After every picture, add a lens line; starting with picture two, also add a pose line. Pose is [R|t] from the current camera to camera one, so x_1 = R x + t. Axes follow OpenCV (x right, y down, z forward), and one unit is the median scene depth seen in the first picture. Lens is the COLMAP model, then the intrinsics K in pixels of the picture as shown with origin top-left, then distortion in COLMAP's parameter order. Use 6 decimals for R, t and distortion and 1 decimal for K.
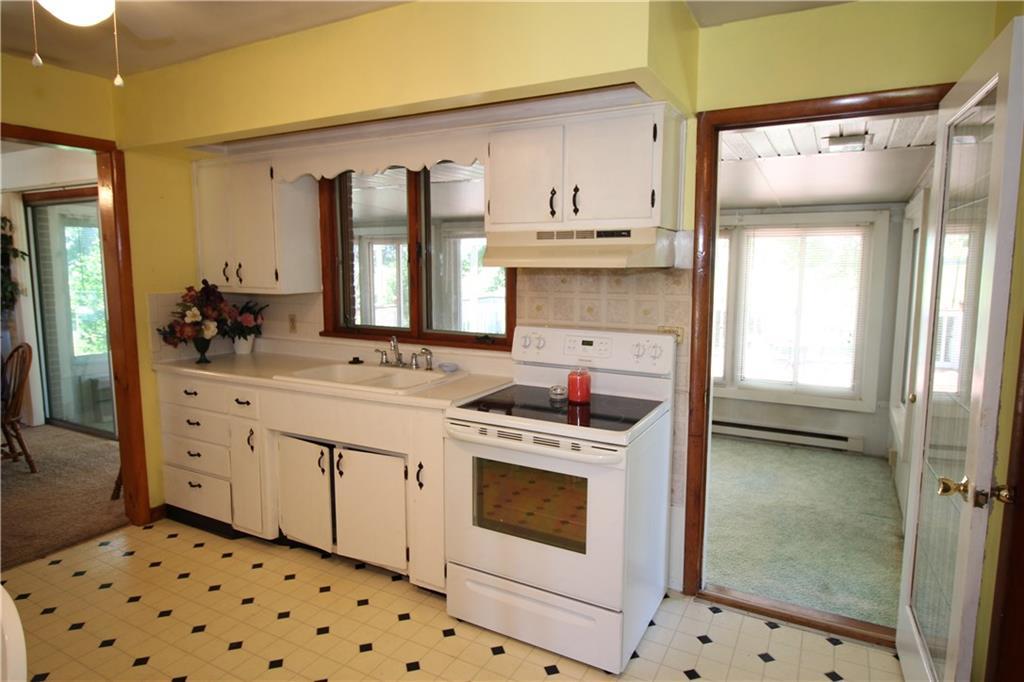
lens RADIAL K [[610.9, 0, 512.0], [0, 610.9, 341.0], [0, 0, 1]] dist [0.000917, -0.000348]
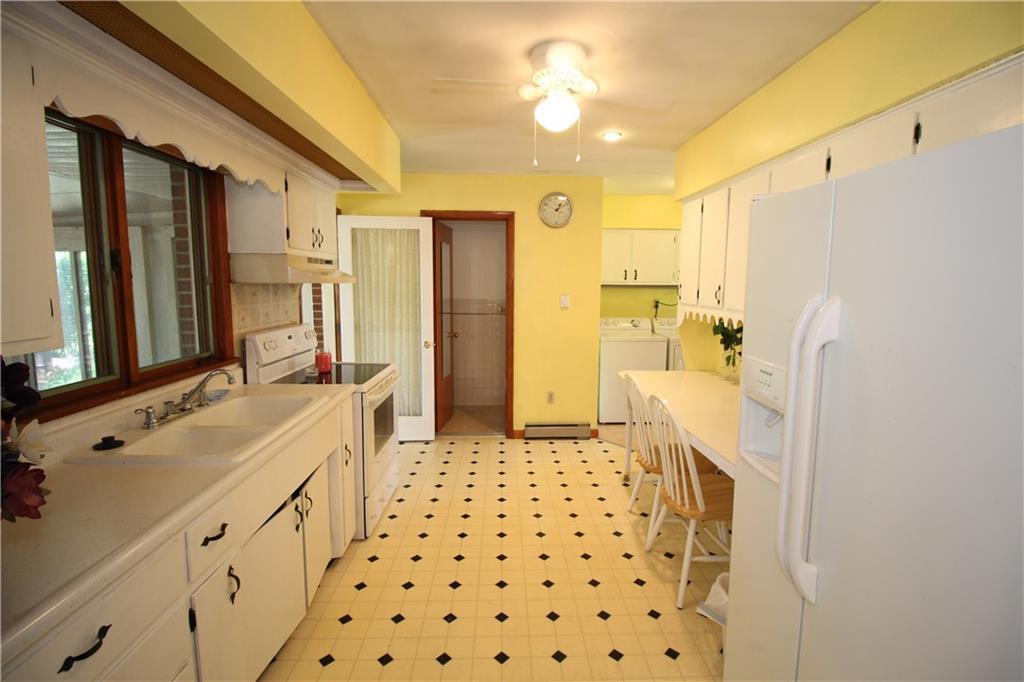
lens RADIAL K [[487.6, 0, 512.0], [0, 487.6, 341.0], [0, 0, 1]] dist [0.000059, 0.000033]
pose [[-0.517626, -0.104263, 0.849231, -1.196386], [0.095717, 0.979261, 0.178569, -0.153023], [-0.850237, 0.173717, -0.496911, 1.237258]]
